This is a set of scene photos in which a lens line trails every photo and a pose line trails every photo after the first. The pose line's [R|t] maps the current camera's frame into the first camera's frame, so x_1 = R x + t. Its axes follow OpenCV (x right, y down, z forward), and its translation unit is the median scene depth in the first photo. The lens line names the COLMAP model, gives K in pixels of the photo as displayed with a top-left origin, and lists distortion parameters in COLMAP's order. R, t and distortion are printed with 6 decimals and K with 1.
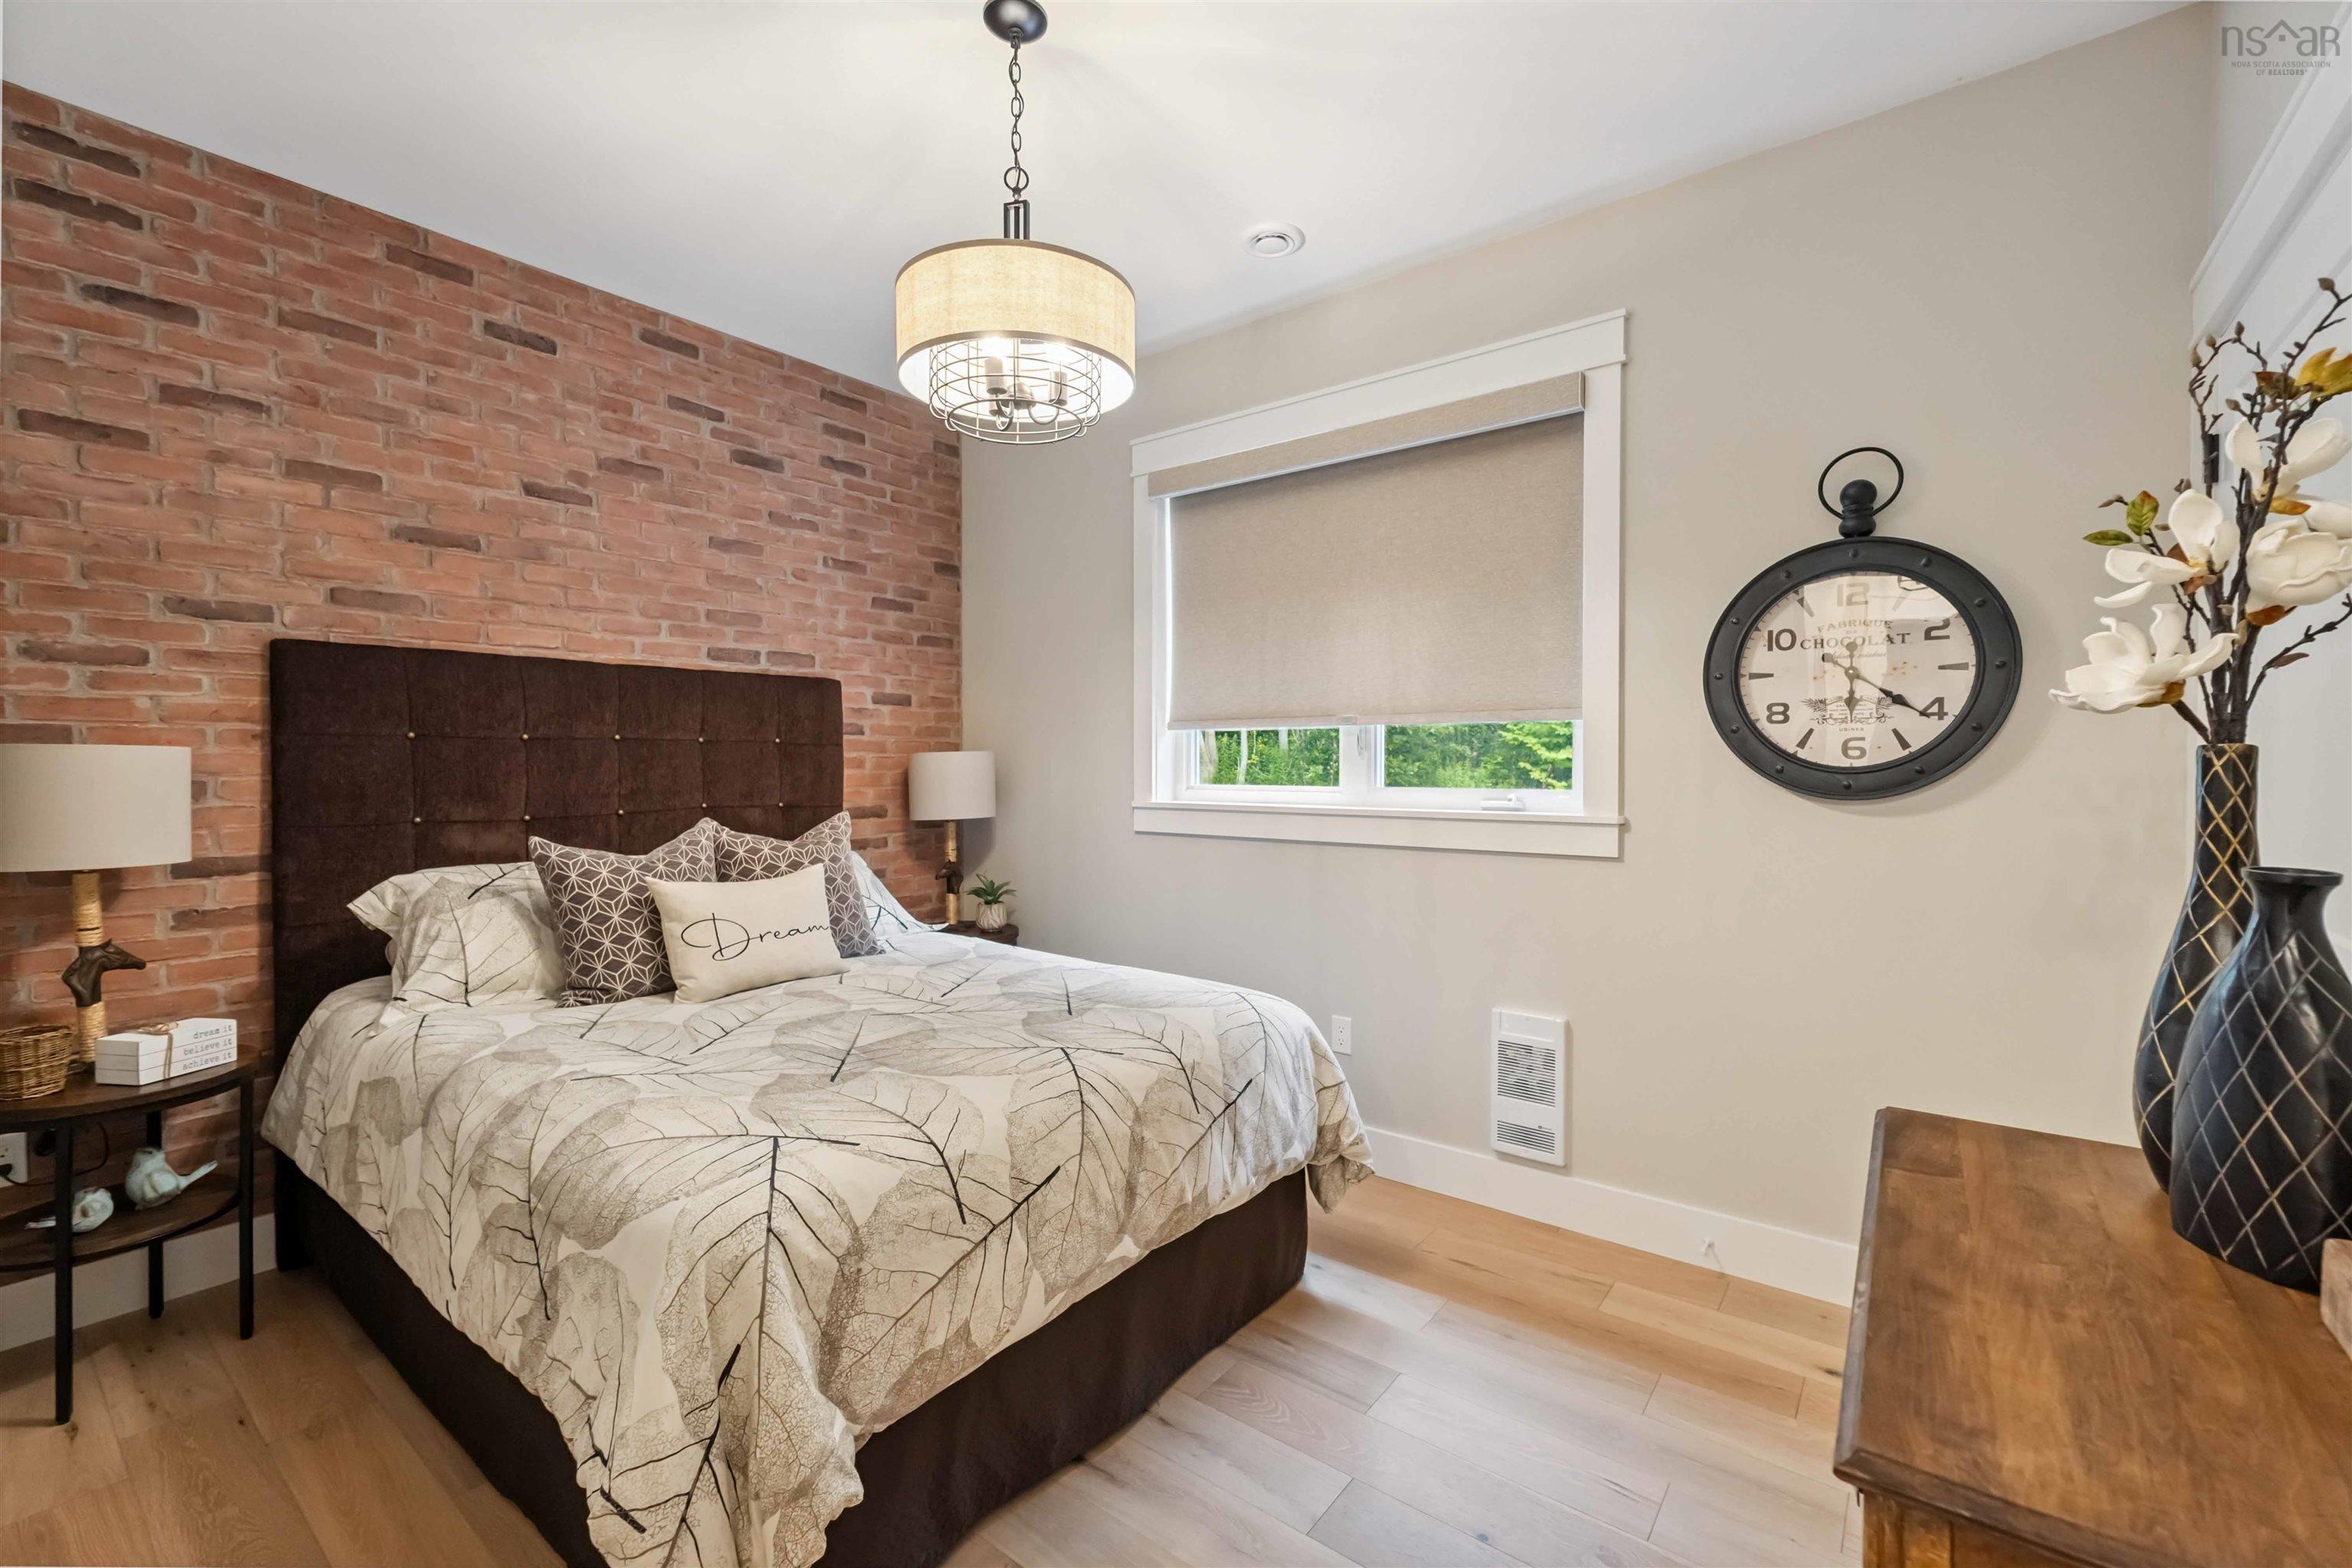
lens RADIAL K [[982.6, 0, 1170.9], [0, 982.6, 778.2], [0, 0, 1]] dist [0.000071, 0.000050]
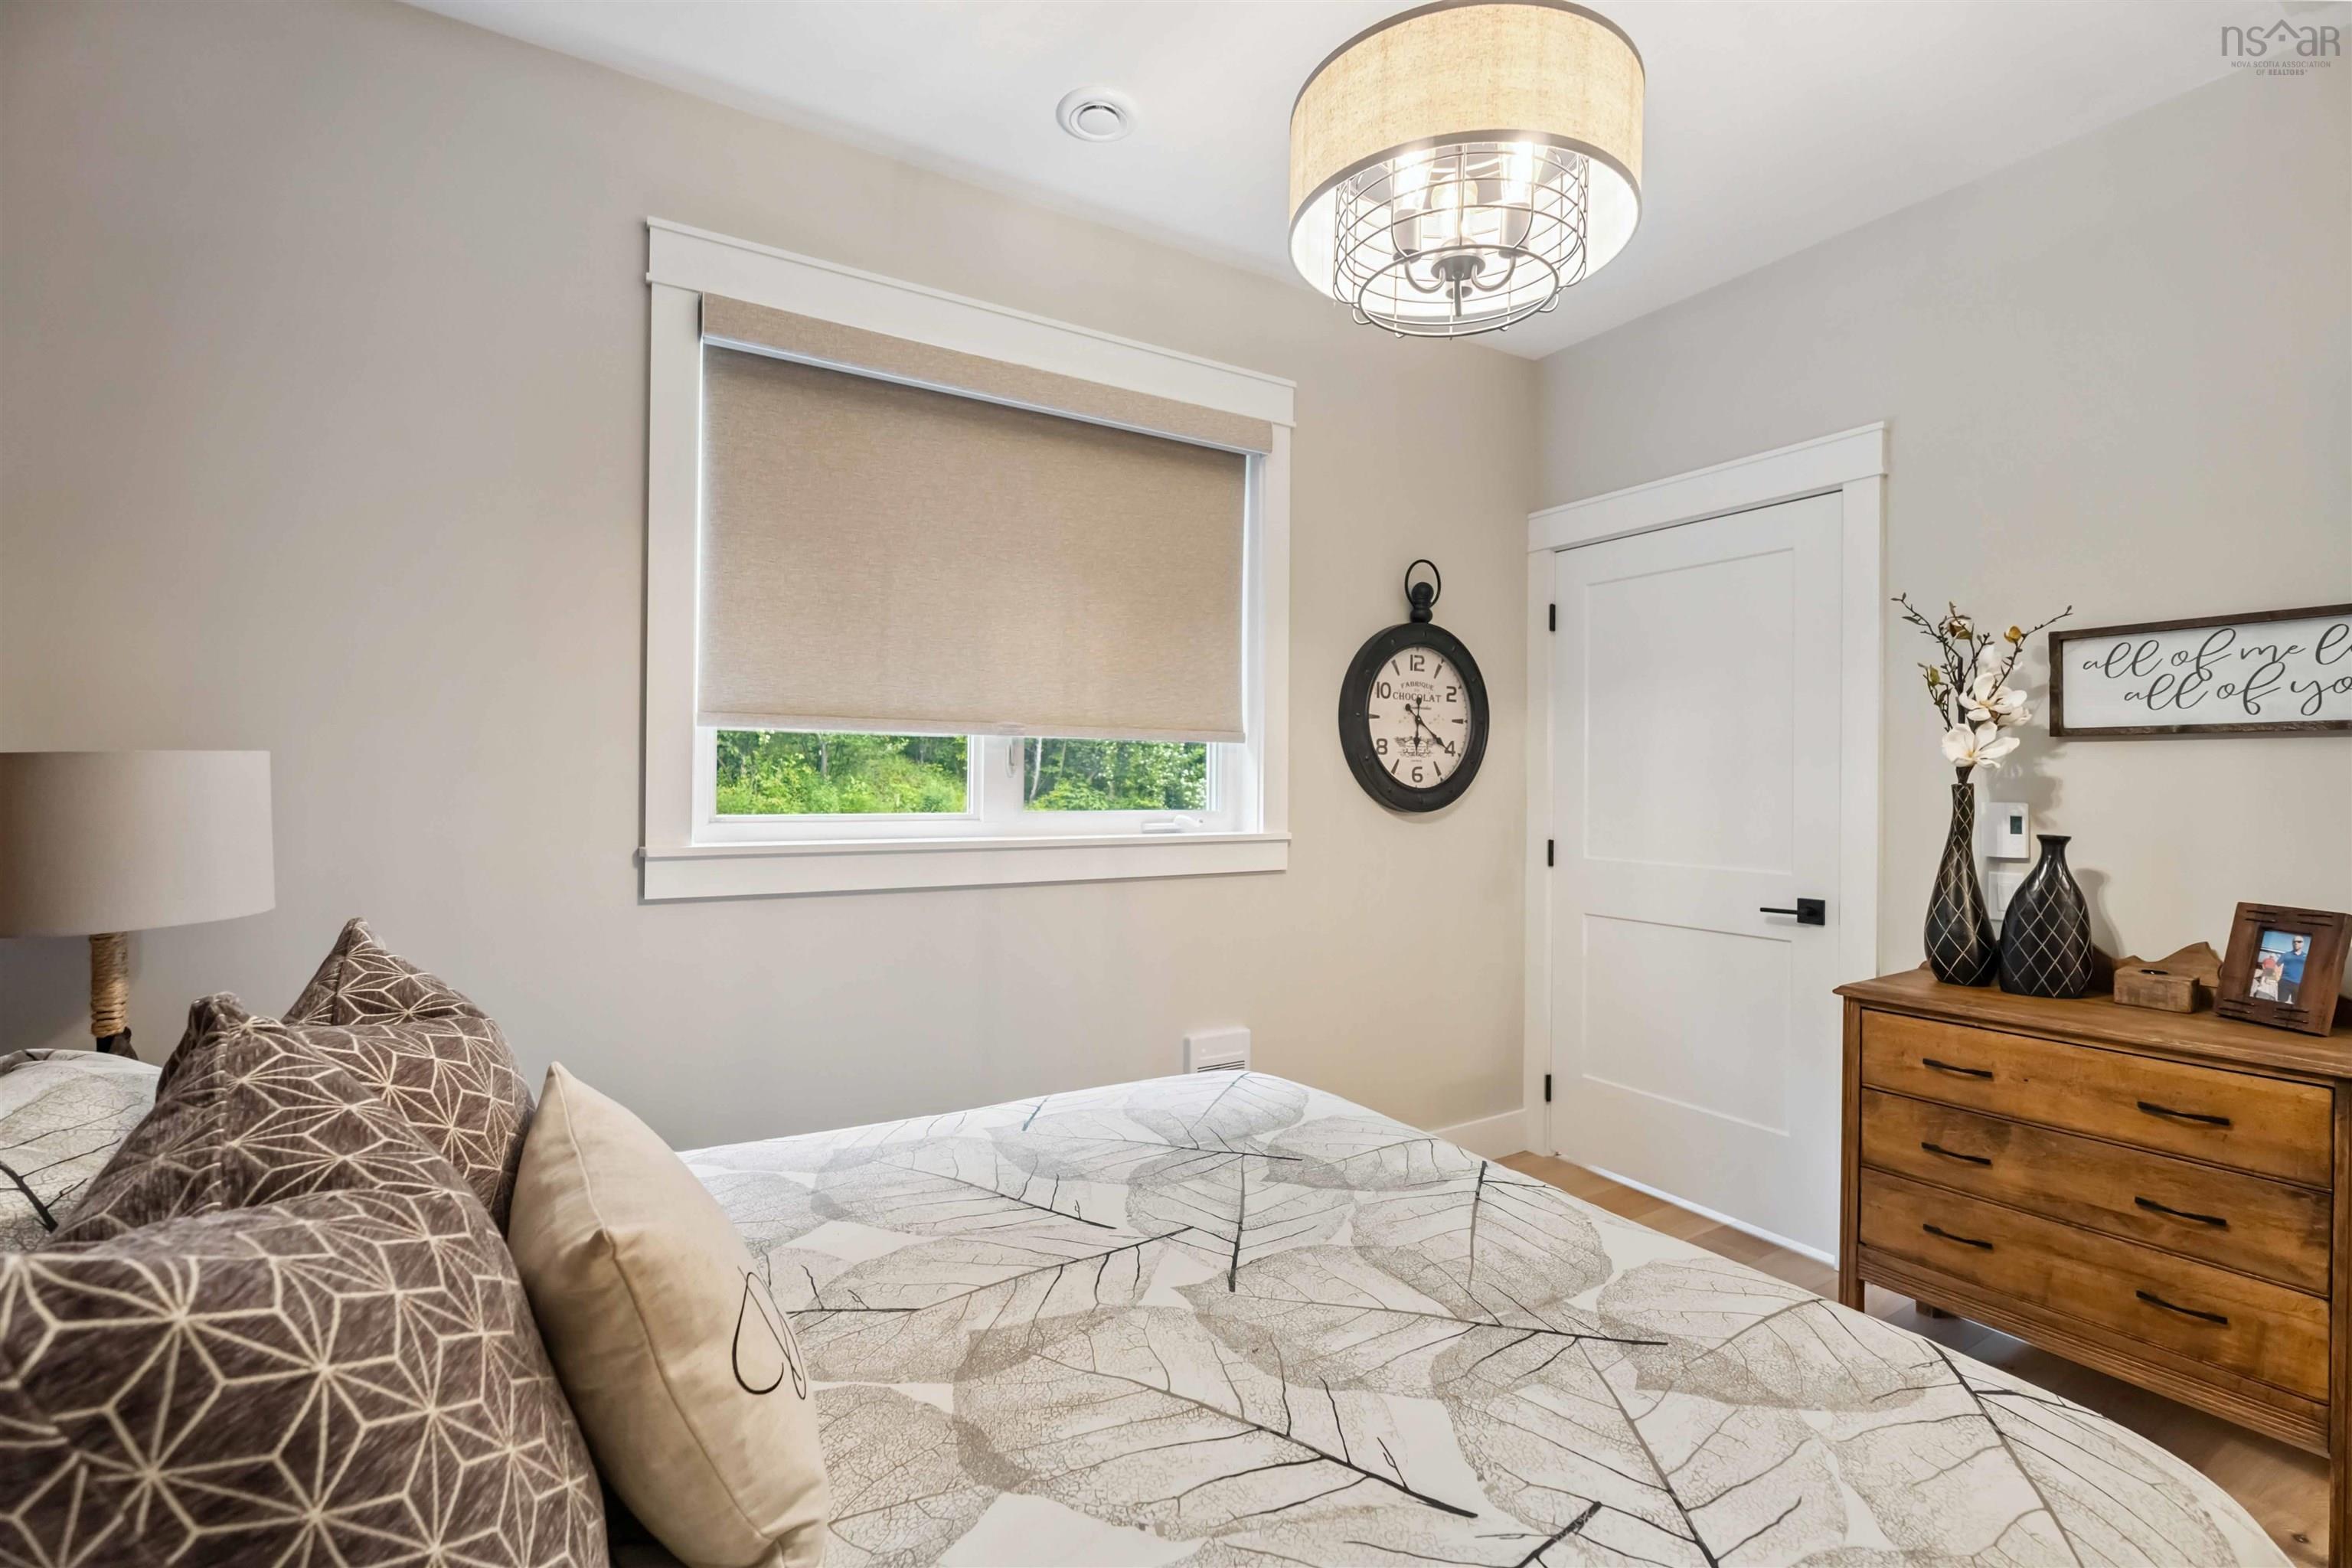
lens RADIAL K [[1015.1, 0, 1176.0], [0, 1015.1, 784.0], [0, 0, 1]] dist [-0.026087, -0.000139]
pose [[0.366199, 0.000297, 0.930536, -0.750288], [0.003694, 0.999992, -0.001773, -0.015841], [-0.930529, 0.004087, 0.366195, 0.789273]]
